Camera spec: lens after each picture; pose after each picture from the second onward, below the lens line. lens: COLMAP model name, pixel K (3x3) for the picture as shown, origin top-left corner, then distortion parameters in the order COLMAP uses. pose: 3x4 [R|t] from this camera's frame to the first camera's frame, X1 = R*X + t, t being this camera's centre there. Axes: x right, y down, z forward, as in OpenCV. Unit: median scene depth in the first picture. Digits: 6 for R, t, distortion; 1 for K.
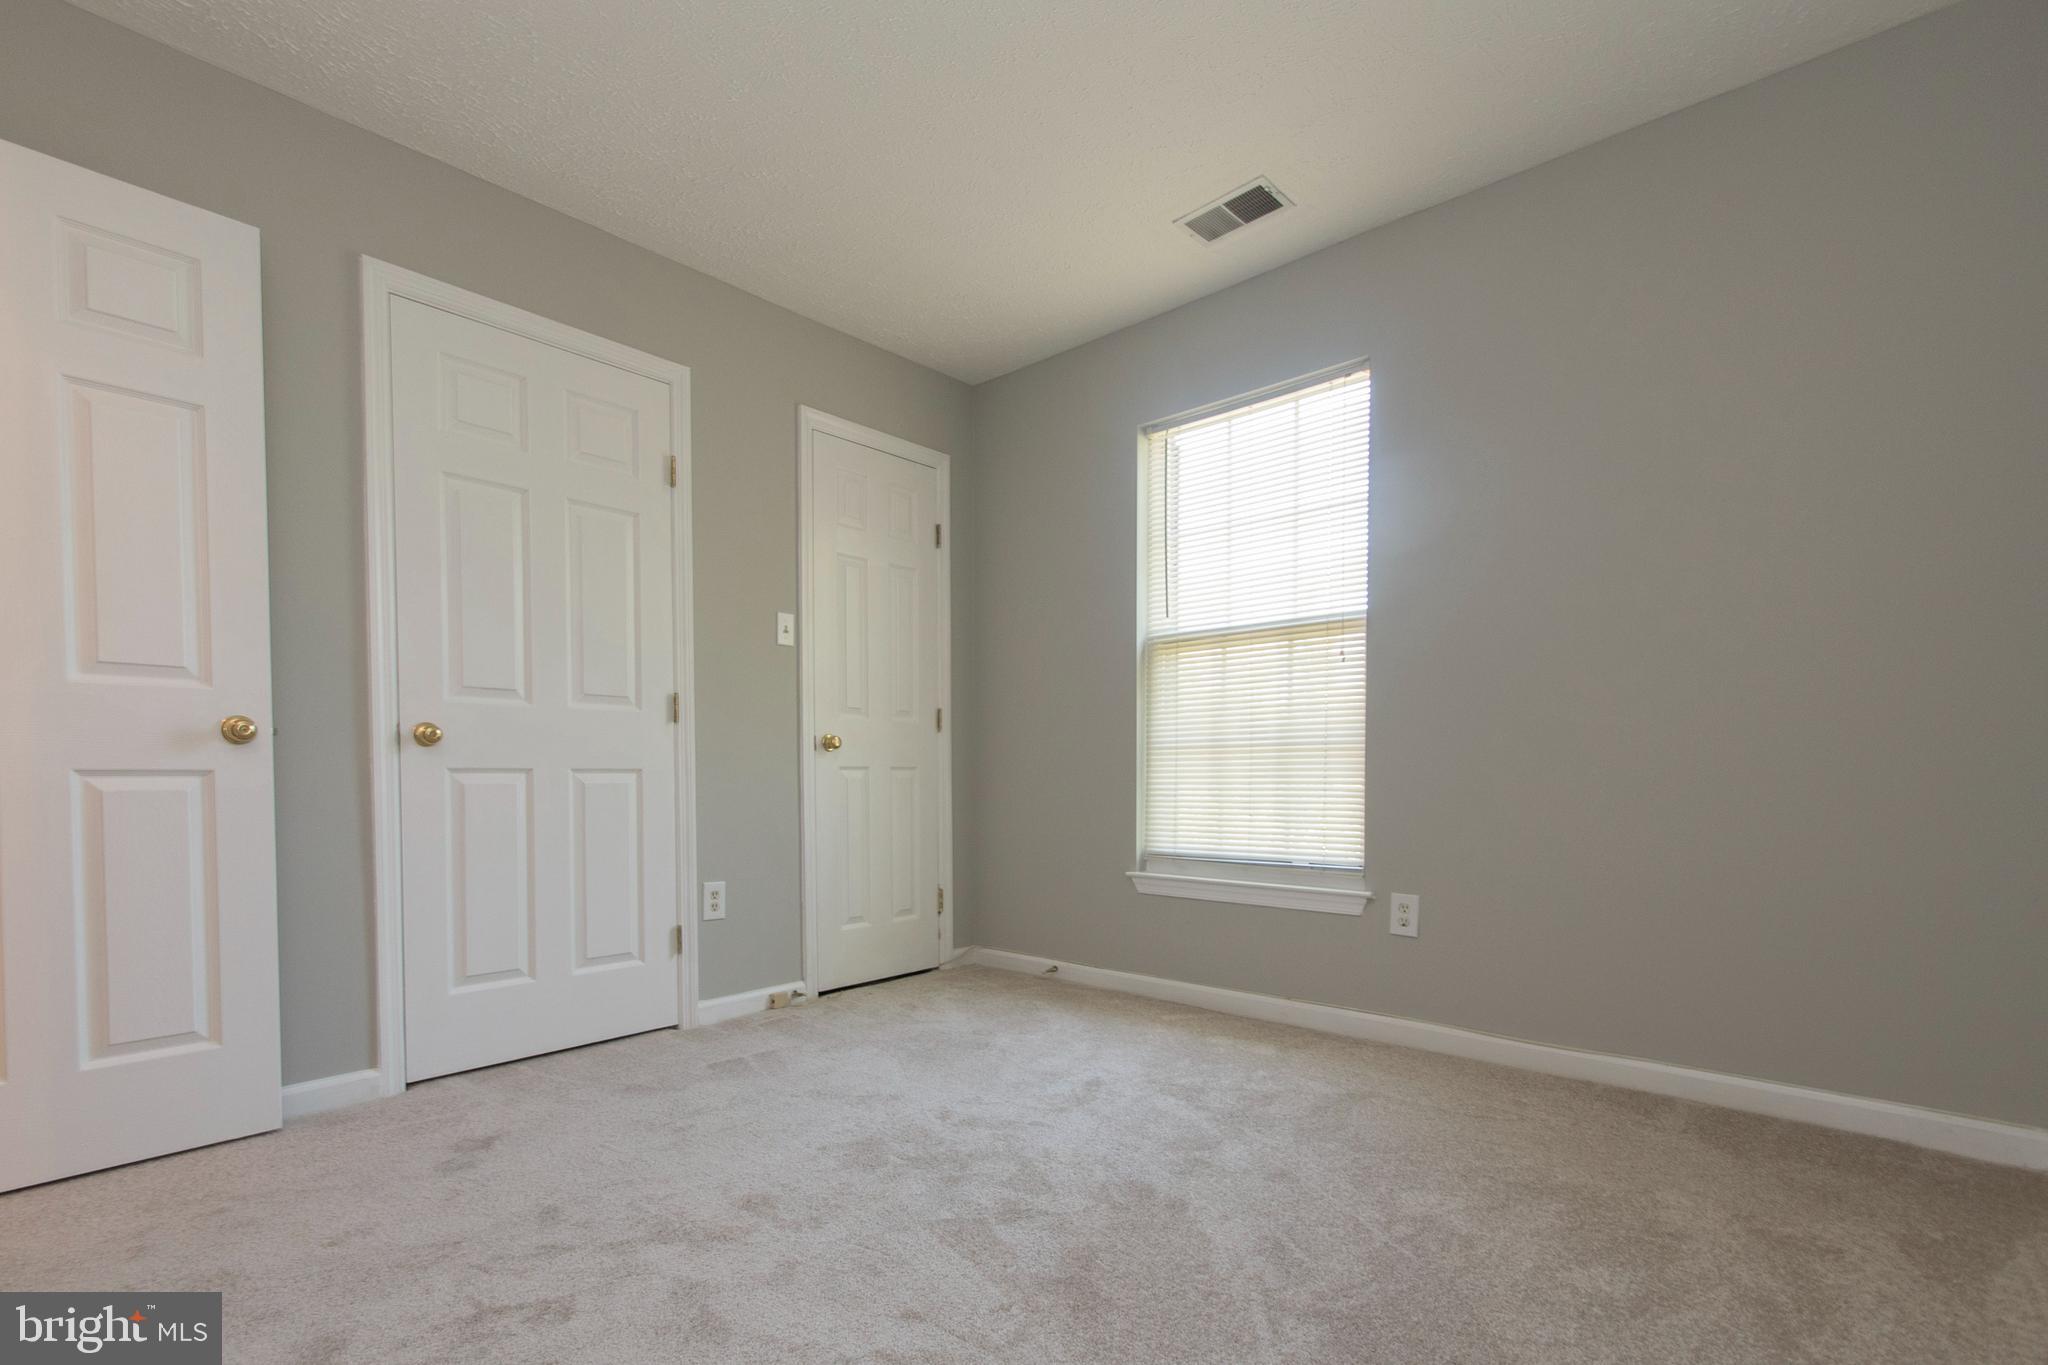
lens RADIAL K [[930.1, 0, 947.8], [0, 930.1, 791.8], [0, 0, 1]] dist [0.001957, -0.005974]
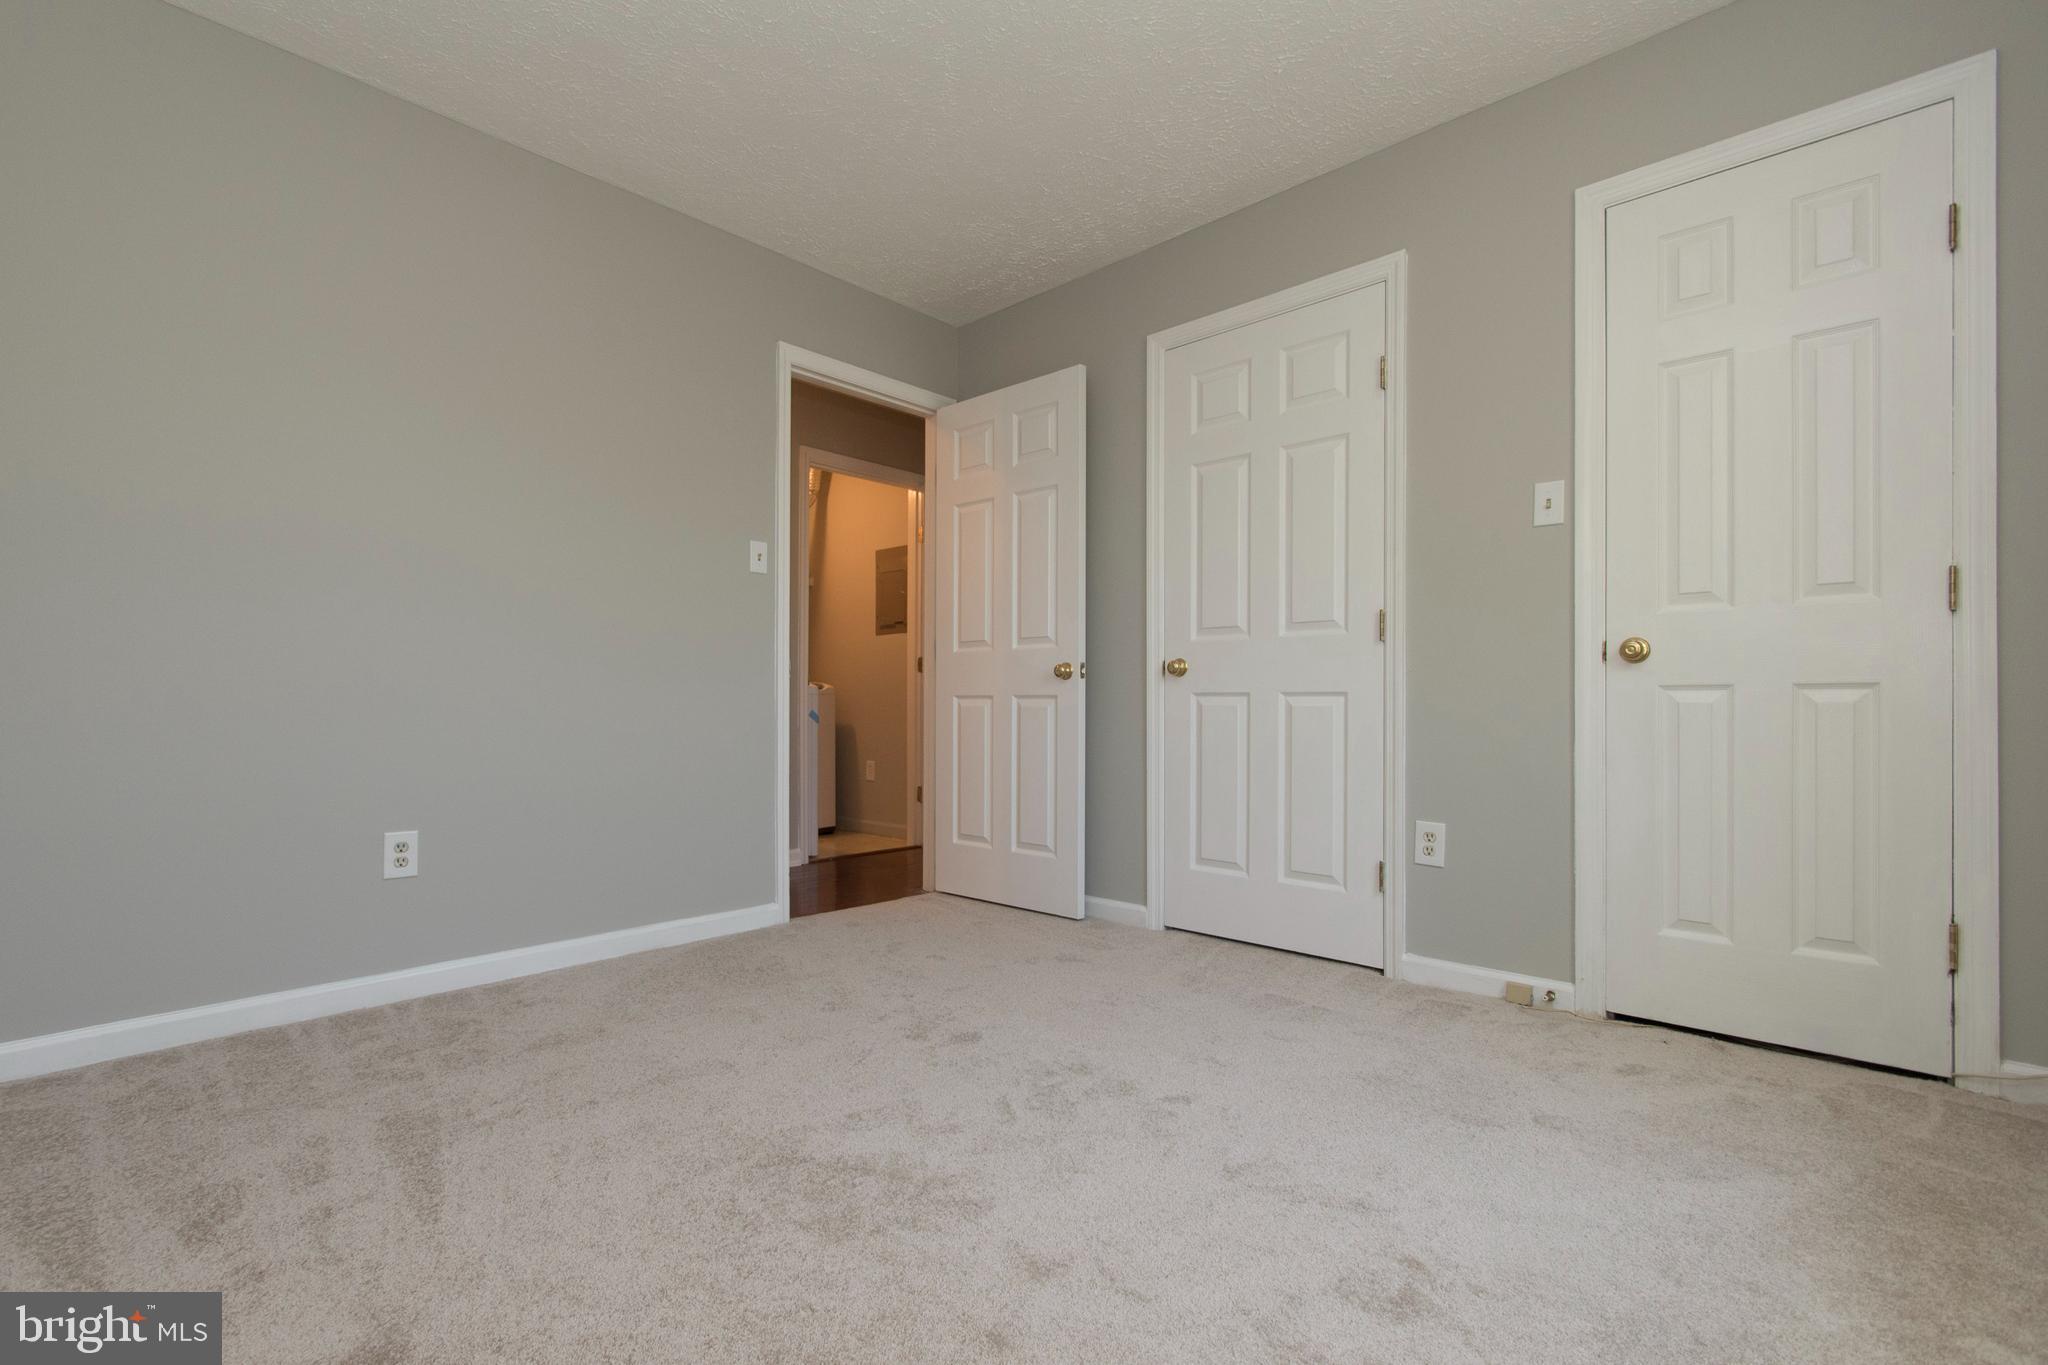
lens RADIAL K [[930.1, 0, 1029.7], [0, 930.1, 680.4], [0, 0, 1]] dist [0.001957, -0.005974]
pose [[0.014021, -0.011608, -0.999834, 0.614318], [-0.012406, 0.999854, -0.011783, -0.019632], [0.999825, 0.012569, 0.013875, 0.620169]]
